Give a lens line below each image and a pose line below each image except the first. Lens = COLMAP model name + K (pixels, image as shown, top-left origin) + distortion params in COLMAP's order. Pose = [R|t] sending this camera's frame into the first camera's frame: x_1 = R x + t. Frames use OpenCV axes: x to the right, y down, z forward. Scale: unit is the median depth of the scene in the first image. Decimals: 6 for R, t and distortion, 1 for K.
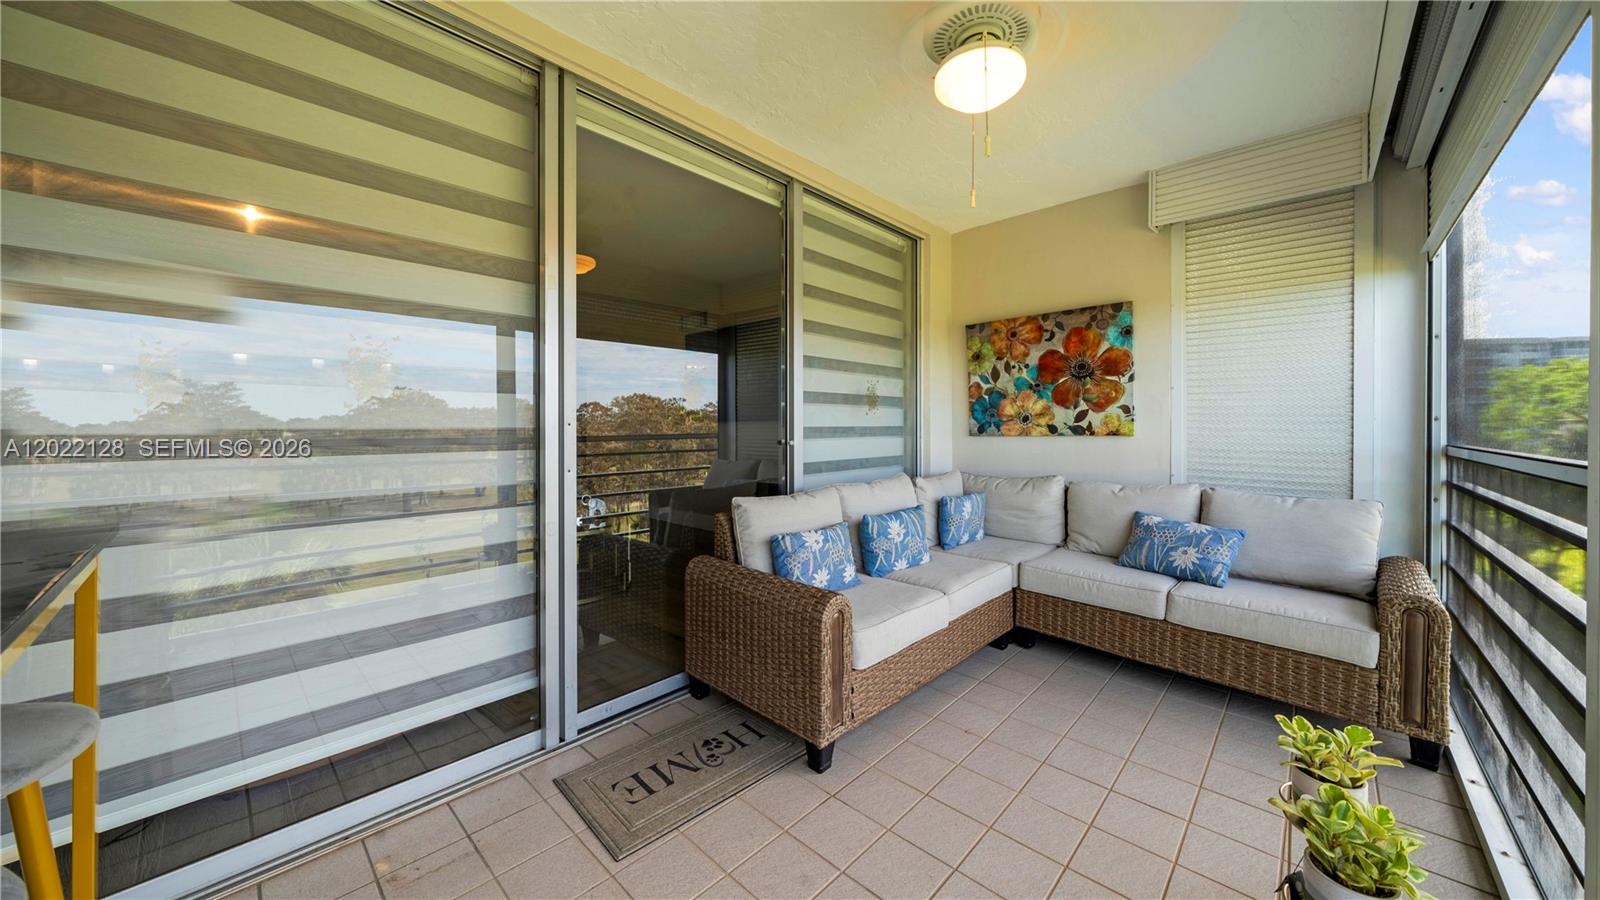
lens RADIAL K [[558.0, 0, 801.1], [0, 558.0, 426.7], [0, 0, 1]] dist [-0.011820, 0.000285]
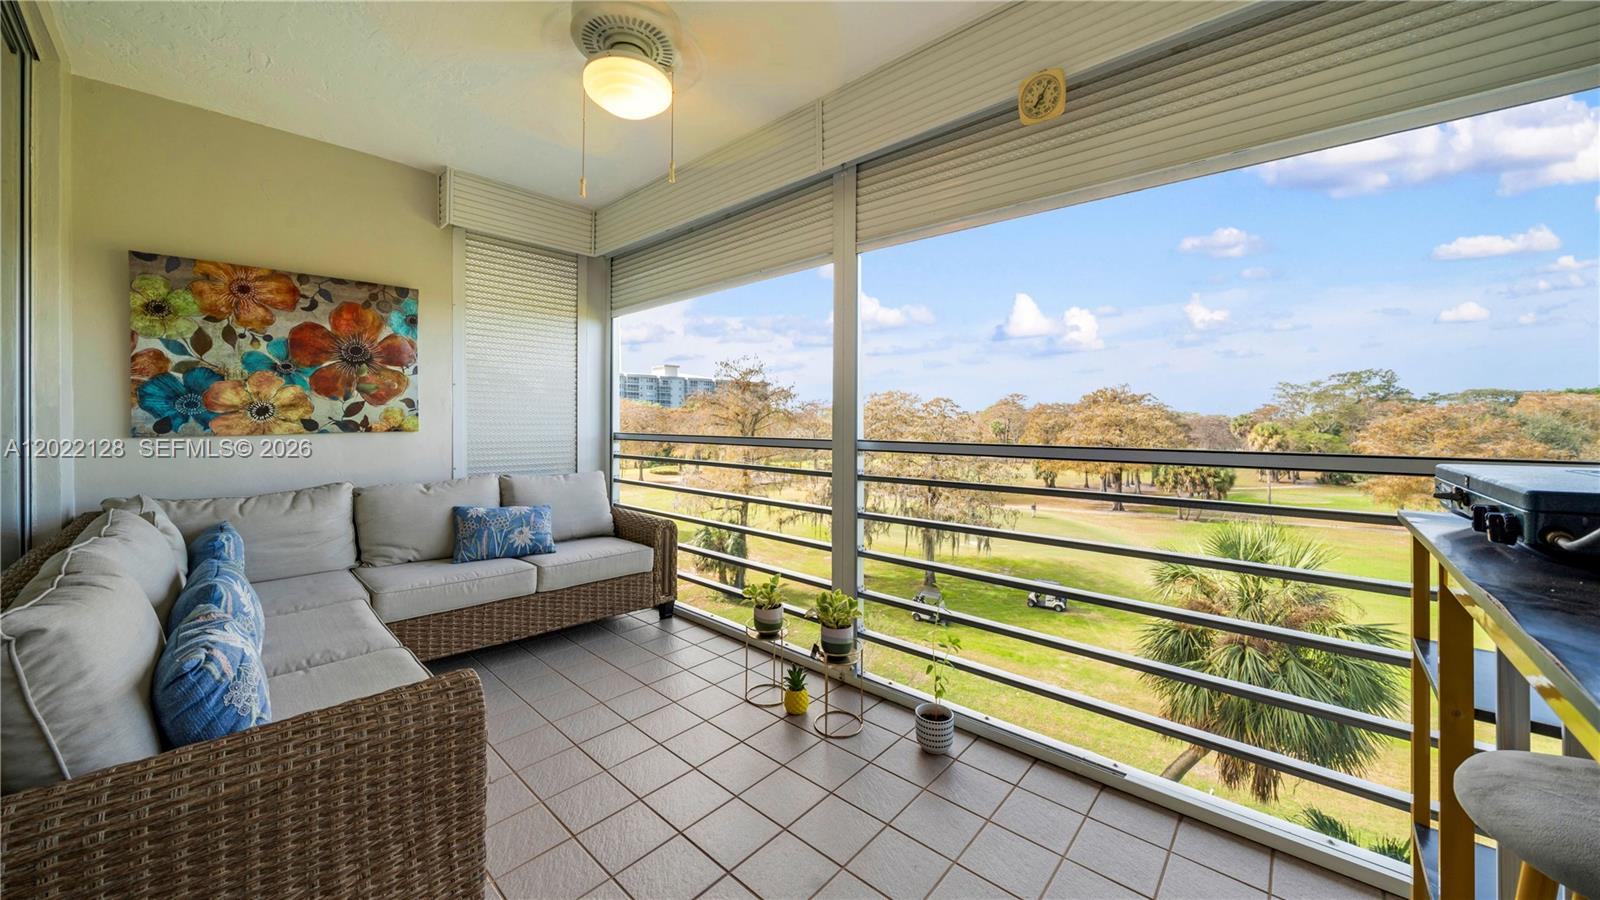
lens RADIAL K [[558.0, 0, 800.2], [0, 558.0, 422.5], [0, 0, 1]] dist [-0.011820, 0.000285]
pose [[-0.030352, -0.002176, 0.999537, -0.350796], [0.000058, 0.999998, 0.002179, -0.000809], [-0.999539, 0.000124, -0.030352, 0.349742]]
